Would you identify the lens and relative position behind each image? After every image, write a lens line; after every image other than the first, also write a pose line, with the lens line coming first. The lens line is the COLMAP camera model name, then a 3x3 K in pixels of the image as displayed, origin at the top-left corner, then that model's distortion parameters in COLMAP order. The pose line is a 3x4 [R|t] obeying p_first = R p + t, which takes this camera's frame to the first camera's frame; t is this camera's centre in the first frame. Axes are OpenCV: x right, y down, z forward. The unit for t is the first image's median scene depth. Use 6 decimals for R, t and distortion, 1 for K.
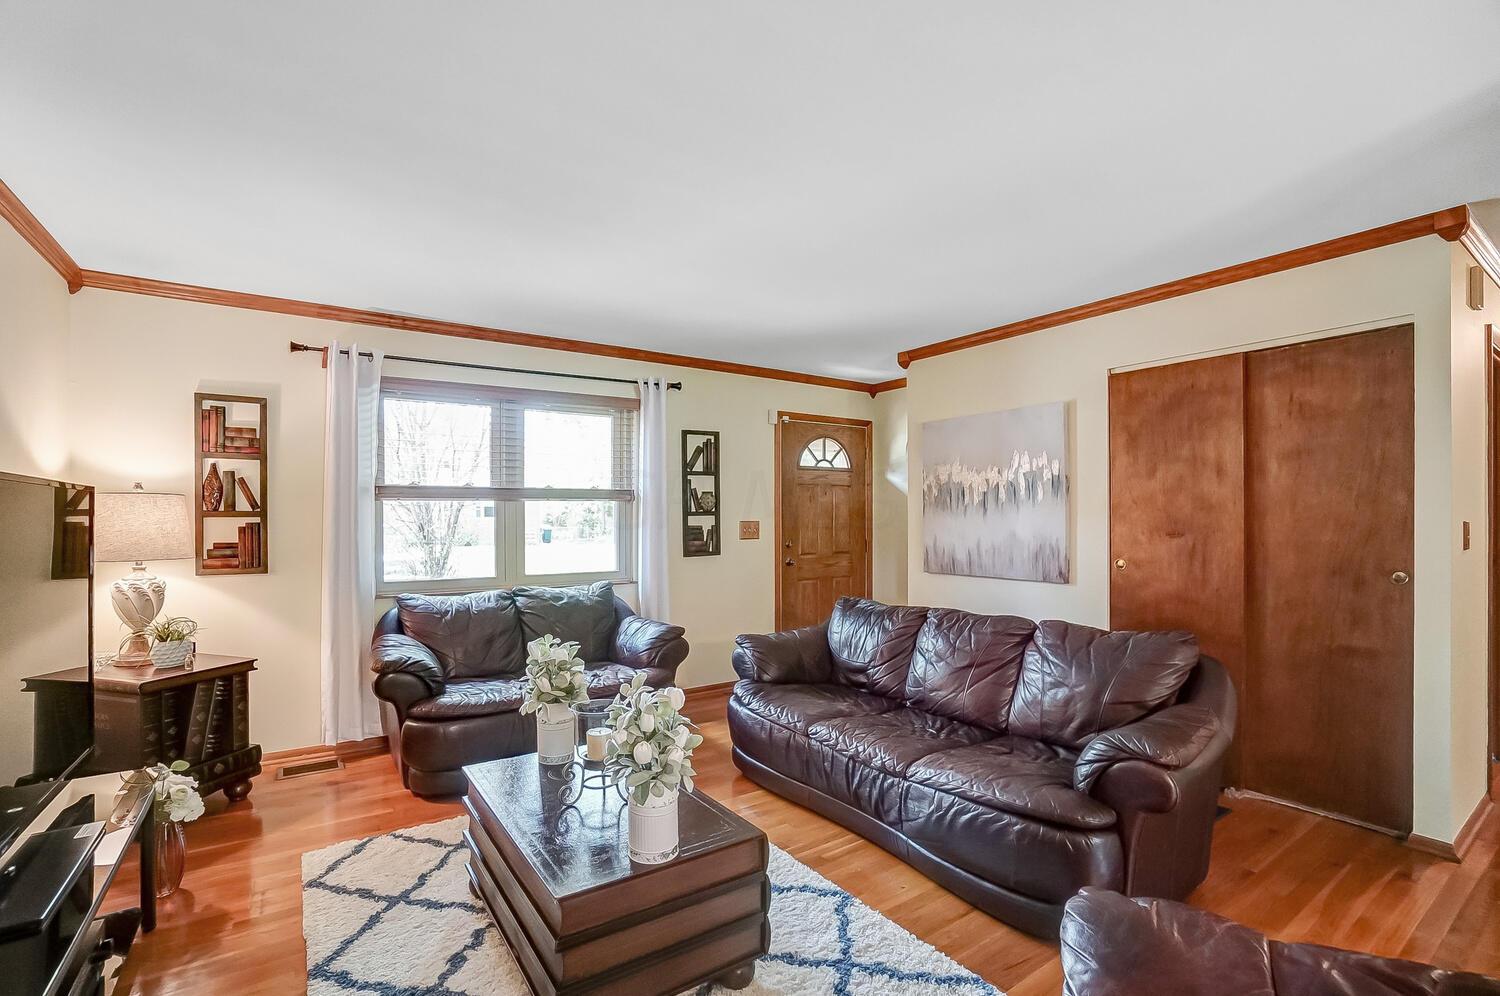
lens RADIAL K [[681.5, 0, 722.2], [0, 681.5, 522.1], [0, 0, 1]] dist [-0.023130, 0.006728]
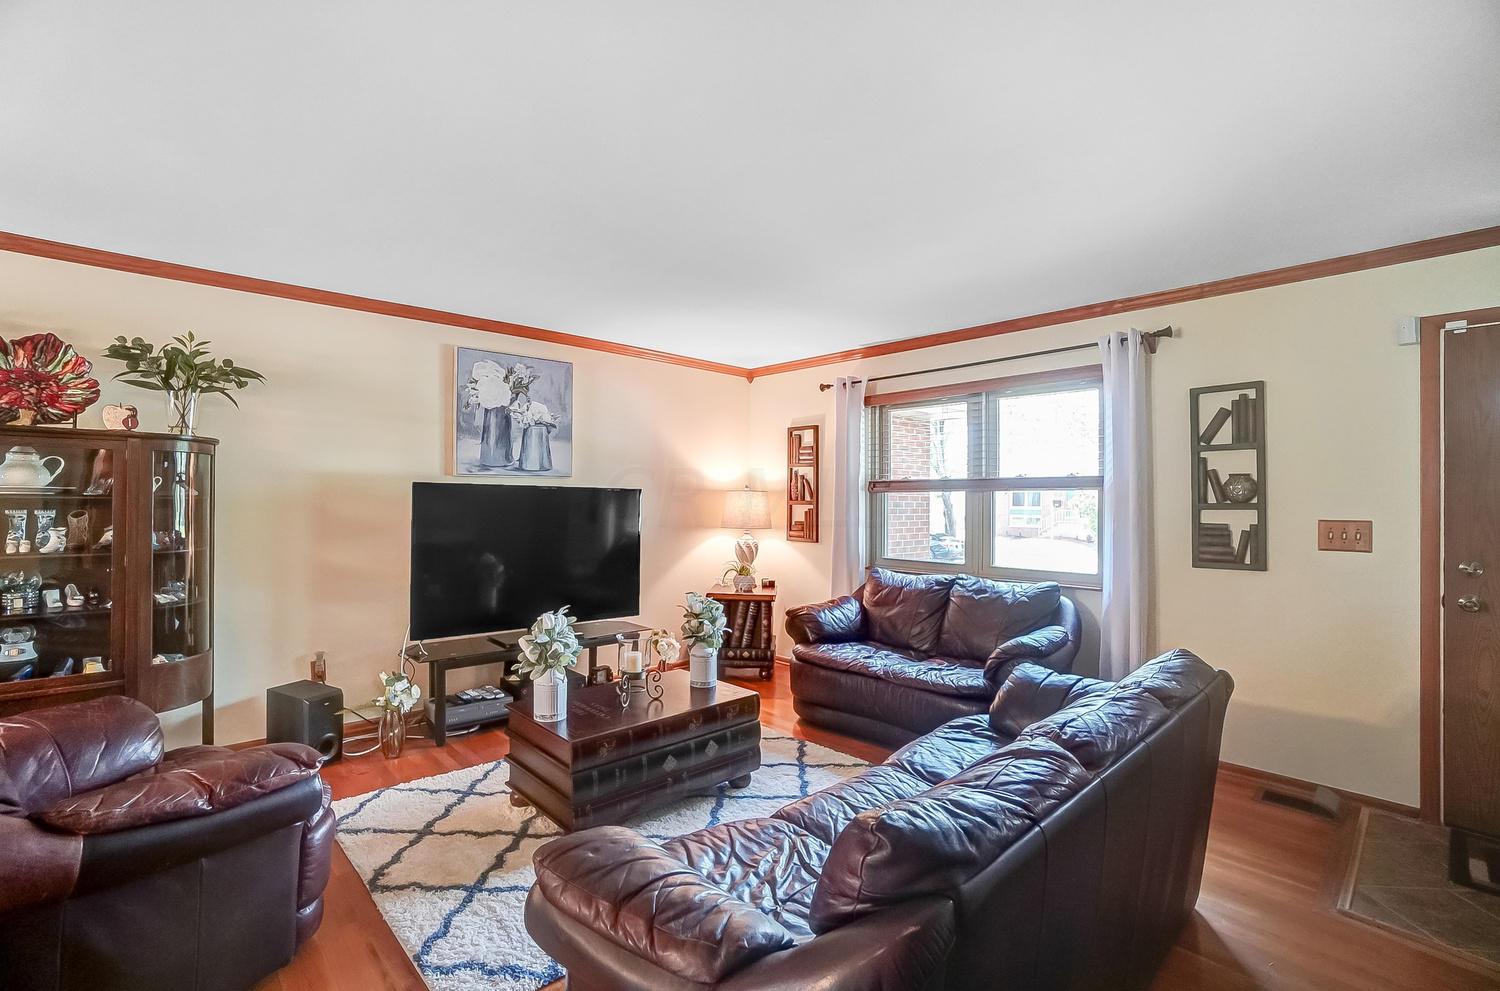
lens RADIAL K [[681.5, 0, 747.2], [0, 681.5, 487.9], [0, 0, 1]] dist [-0.023130, 0.006728]
pose [[0.176276, -0.010623, -0.984284, 0.554254], [-0.012998, 0.999829, -0.013119, -0.016069], [0.984255, 0.015107, 0.176107, 0.417149]]
